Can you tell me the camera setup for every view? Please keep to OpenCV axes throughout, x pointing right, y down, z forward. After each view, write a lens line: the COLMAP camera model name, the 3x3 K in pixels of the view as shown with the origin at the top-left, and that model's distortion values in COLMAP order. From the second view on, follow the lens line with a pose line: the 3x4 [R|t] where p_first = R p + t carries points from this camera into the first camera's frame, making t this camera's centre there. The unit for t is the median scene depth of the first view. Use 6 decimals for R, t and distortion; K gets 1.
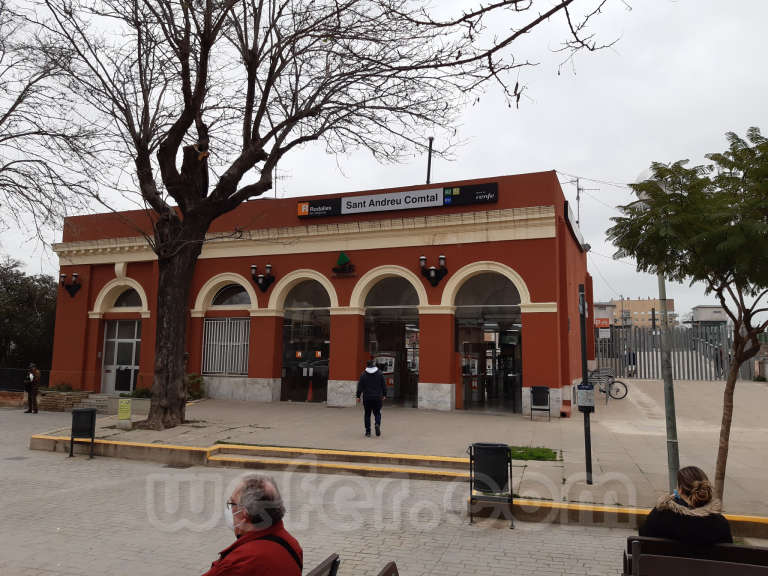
lens RADIAL K [[595.4, 0, 394.8], [0, 595.4, 281.7], [0, 0, 1]] dist [0.100236, -0.190125]
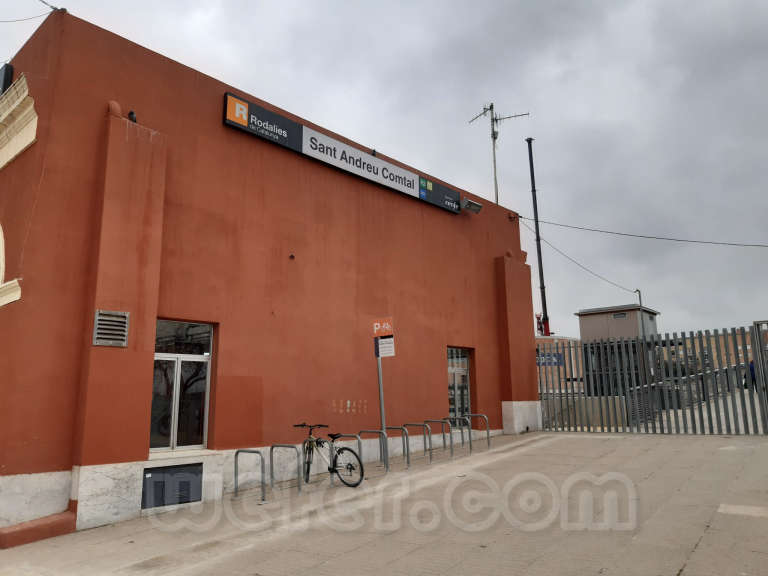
lens RADIAL K [[595.0, 0, 383.3], [0, 595.0, 280.1], [0, 0, 1]] dist [0.077195, -0.127706]
pose [[0.356950, 0.173934, 0.917787, -0.587539], [-0.103887, 0.983809, -0.146042, 0.085395], [-0.928329, -0.043216, 0.369240, 0.736668]]
